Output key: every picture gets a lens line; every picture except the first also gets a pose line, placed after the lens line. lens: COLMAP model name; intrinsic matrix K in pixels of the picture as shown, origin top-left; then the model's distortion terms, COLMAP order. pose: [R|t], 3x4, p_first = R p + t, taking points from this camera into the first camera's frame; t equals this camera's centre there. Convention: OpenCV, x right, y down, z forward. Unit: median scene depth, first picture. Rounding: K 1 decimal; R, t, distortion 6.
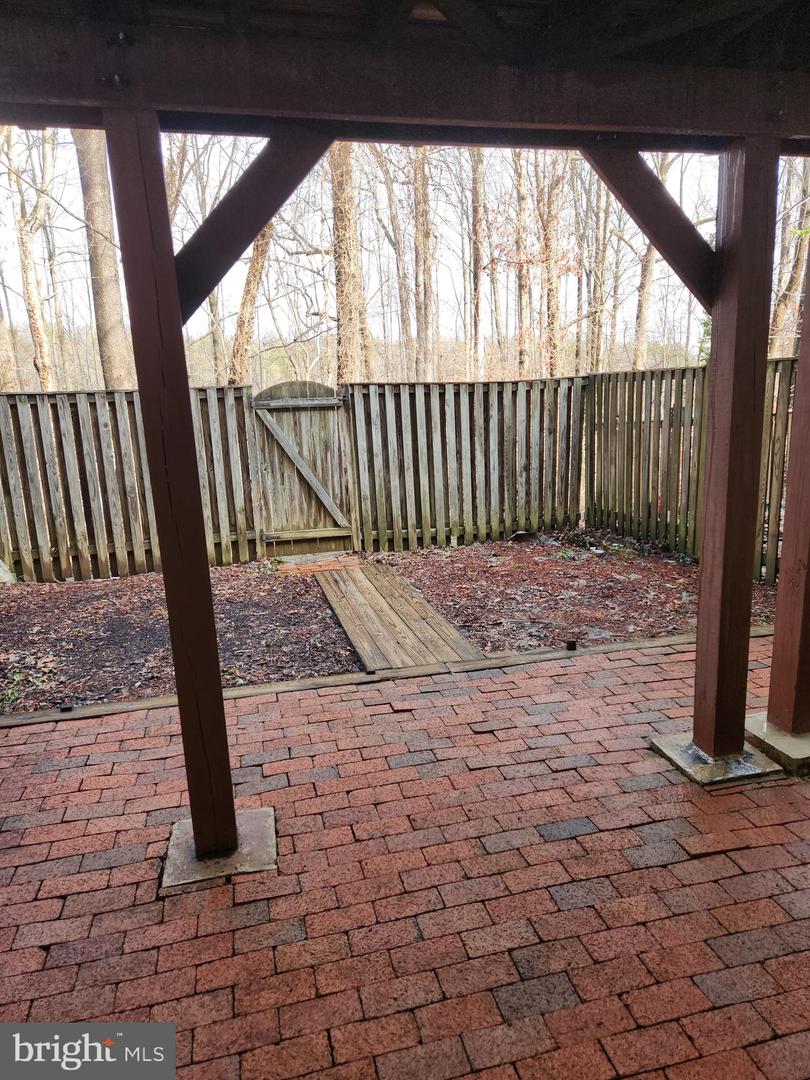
lens RADIAL K [[717.1, 0, 401.0], [0, 717.1, 556.5], [0, 0, 1]] dist [0.076622, -0.067654]
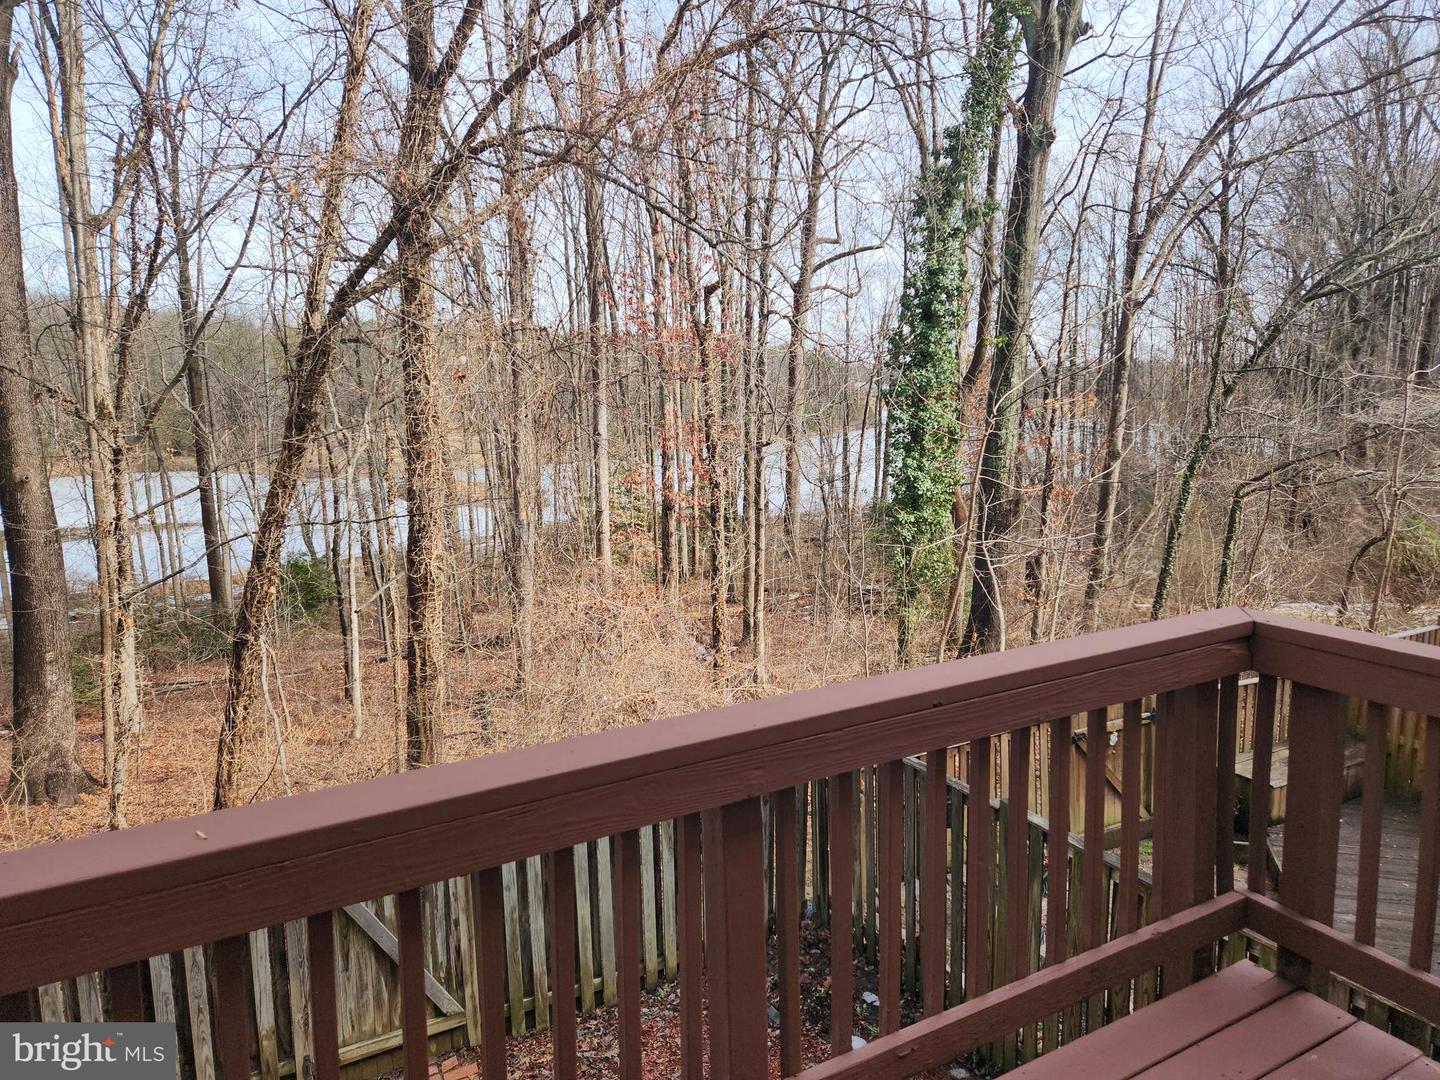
lens RADIAL K [[956.1, 0, 740.7], [0, 956.1, 544.9], [0, 0, 1]] dist [0.076622, -0.067654]
pose [[0.964148, -0.010155, 0.265169, -0.060554], [0.029944, 0.997049, -0.070693, -0.383183], [-0.263669, 0.076099, 0.961607, 0.116092]]
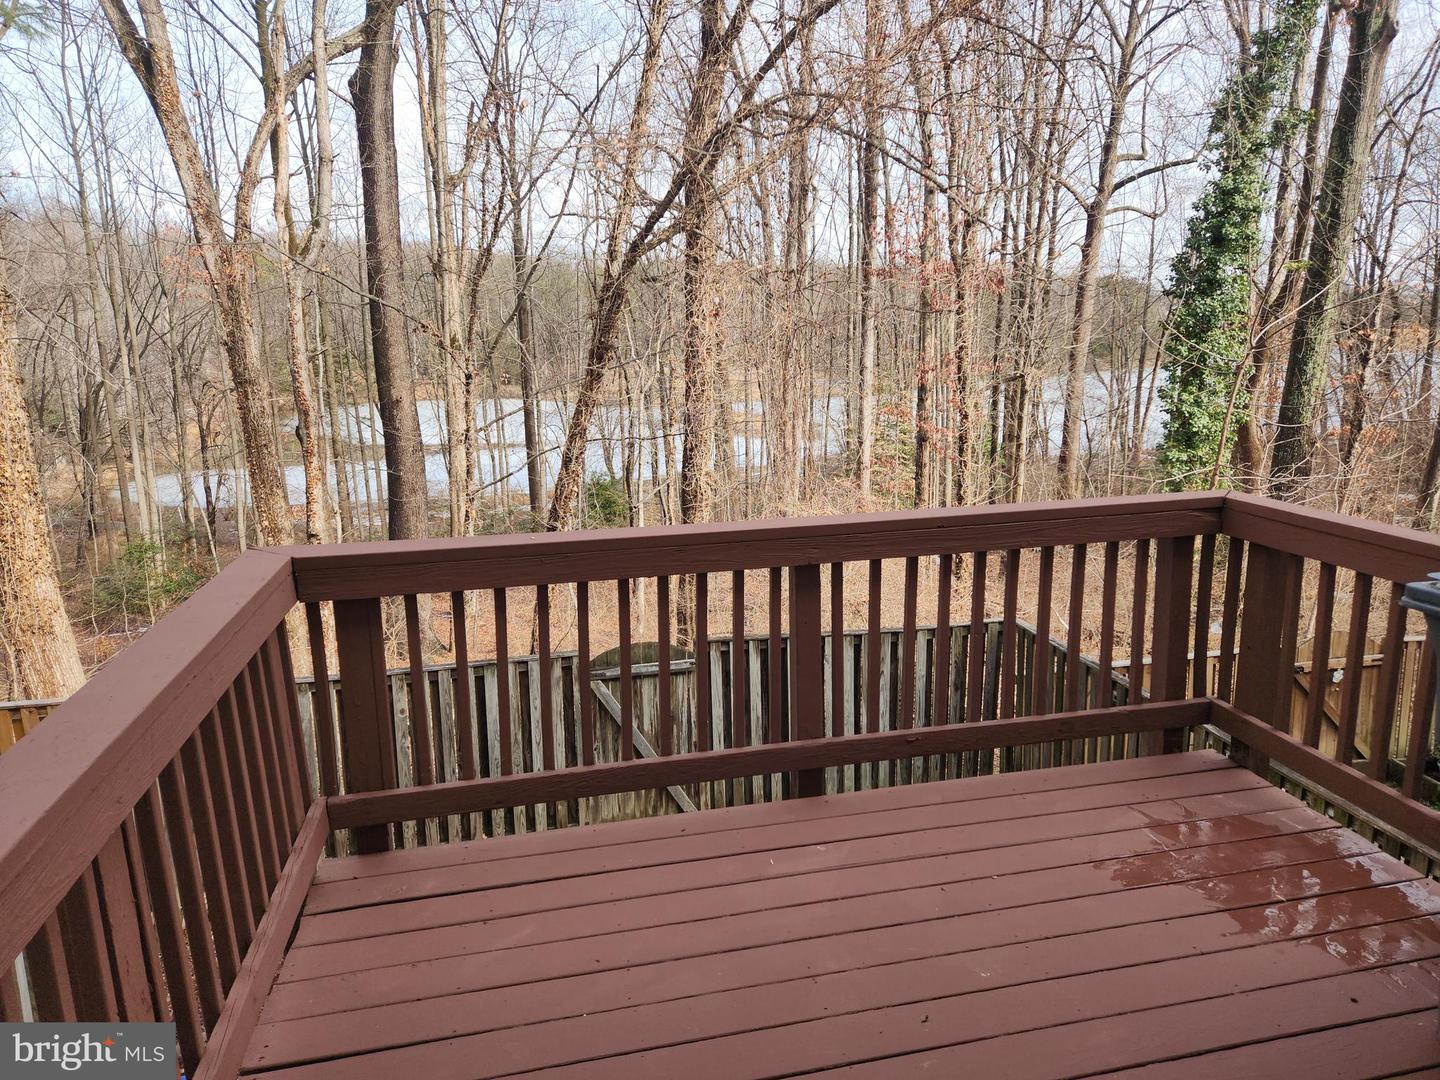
lens RADIAL K [[956.1, 0, 733.3], [0, 956.1, 542.3], [0, 0, 1]] dist [0.076622, -0.067654]
pose [[0.999181, 0.034675, -0.020868, -0.021710], [-0.034807, 0.999376, -0.005992, -0.344391], [0.020647, 0.006713, 0.999764, -0.059183]]
